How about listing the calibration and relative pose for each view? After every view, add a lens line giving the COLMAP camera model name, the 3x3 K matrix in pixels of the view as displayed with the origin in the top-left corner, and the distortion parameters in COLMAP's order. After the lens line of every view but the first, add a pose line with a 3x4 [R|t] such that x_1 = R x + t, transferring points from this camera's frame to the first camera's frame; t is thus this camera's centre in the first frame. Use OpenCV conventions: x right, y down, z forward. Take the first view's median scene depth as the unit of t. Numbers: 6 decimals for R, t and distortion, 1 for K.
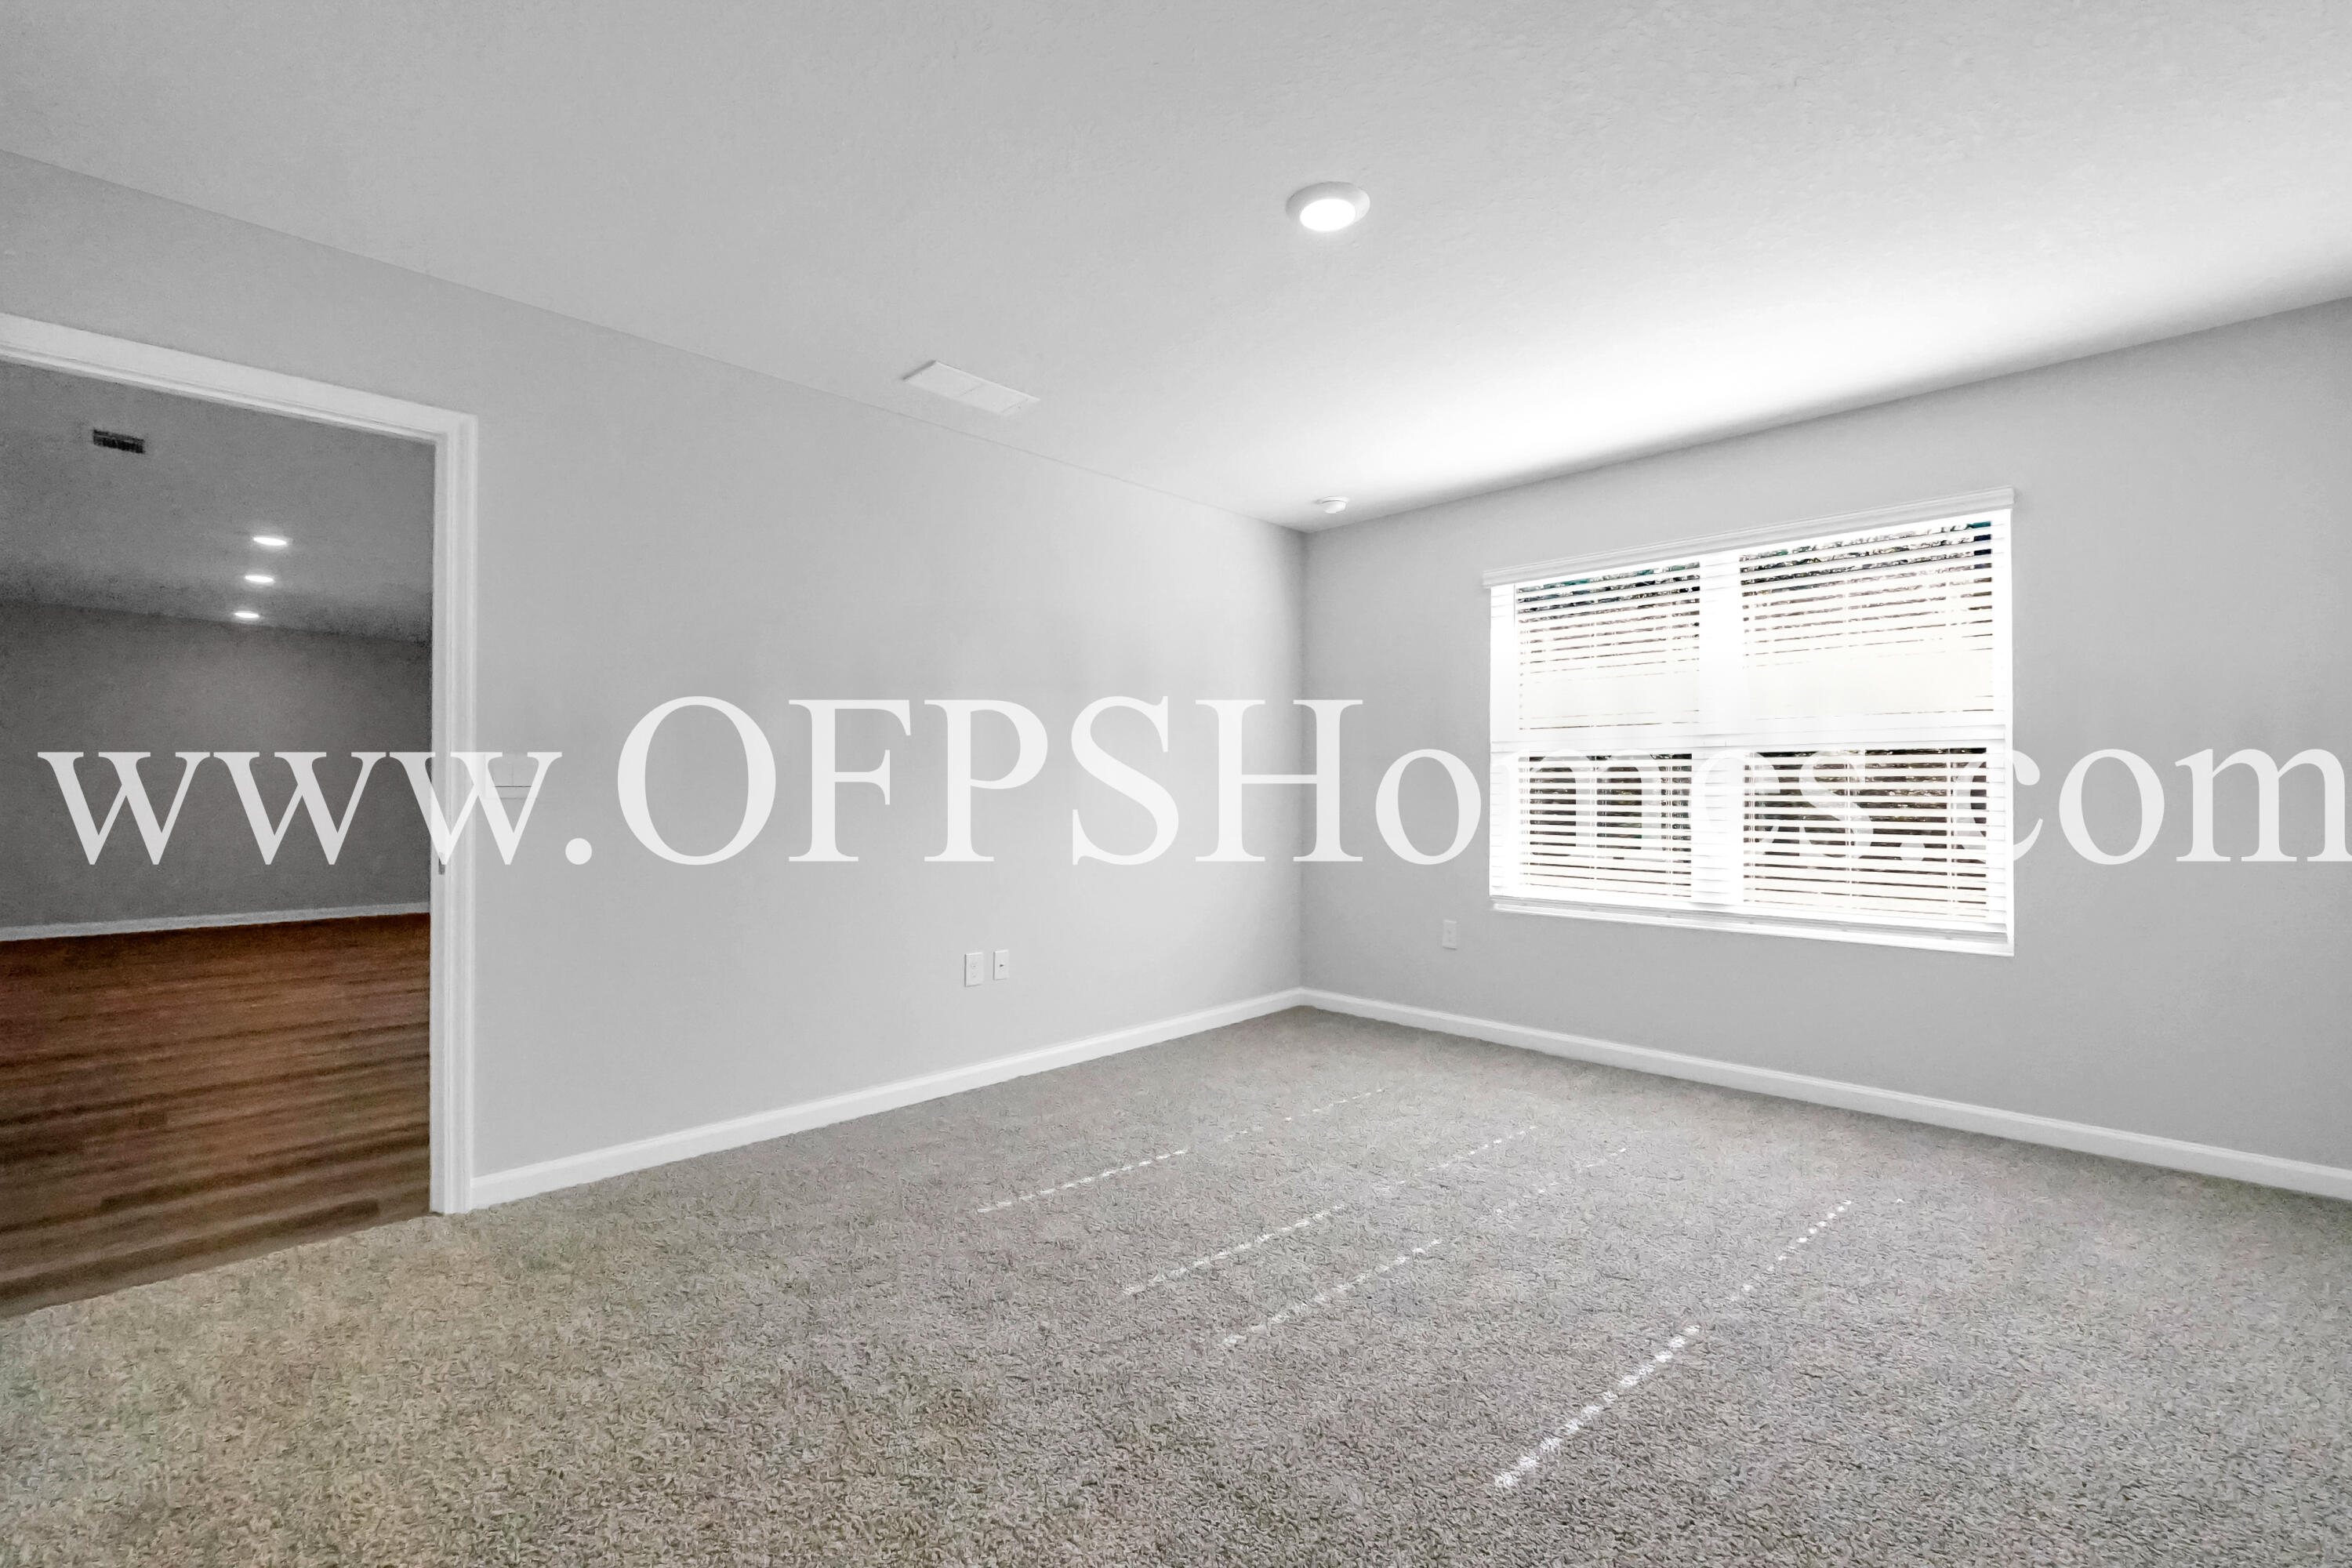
lens RADIAL K [[1035.6, 0, 1186.0], [0, 1035.6, 781.5], [0, 0, 1]] dist [-0.000103, 0.007026]
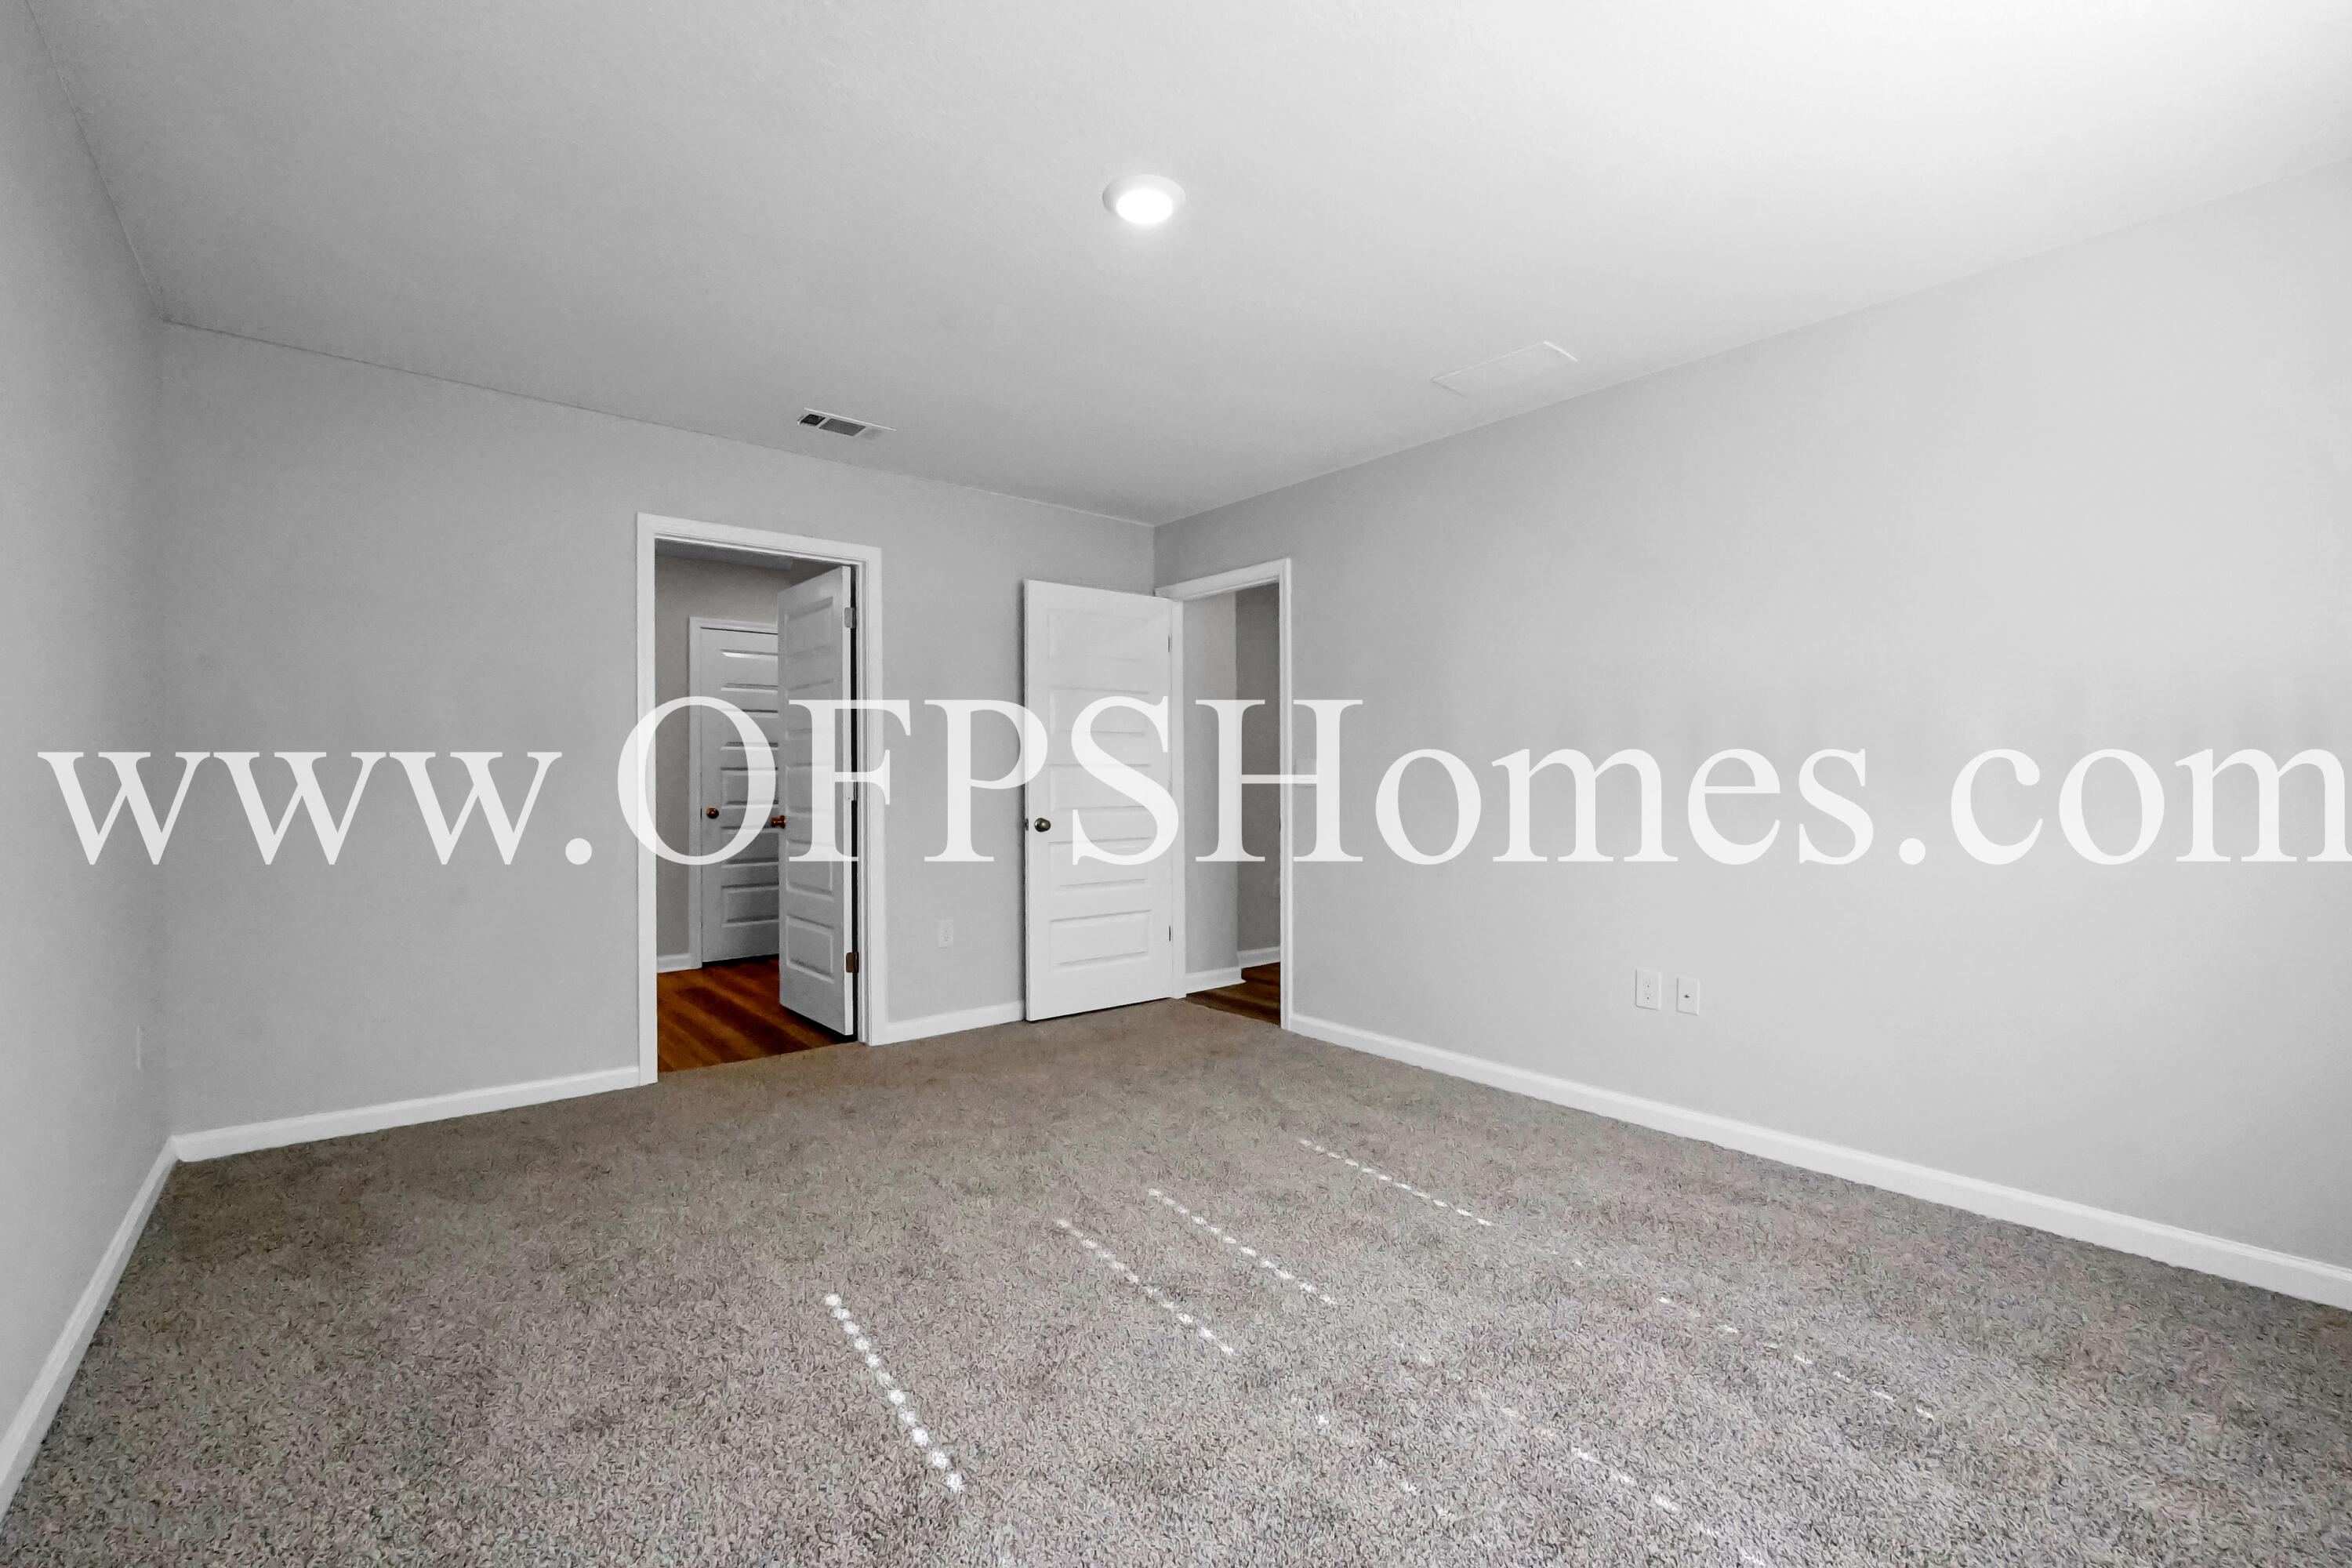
lens RADIAL K [[1032.2, 0, 1184.5], [0, 1032.2, 777.1], [0, 0, 1]] dist [0.000518, 0.007160]
pose [[-0.103950, -0.005276, -0.994569, 0.913718], [0.009701, 0.999933, -0.006318, 0.008036], [0.994535, -0.010305, -0.103891, 0.929081]]
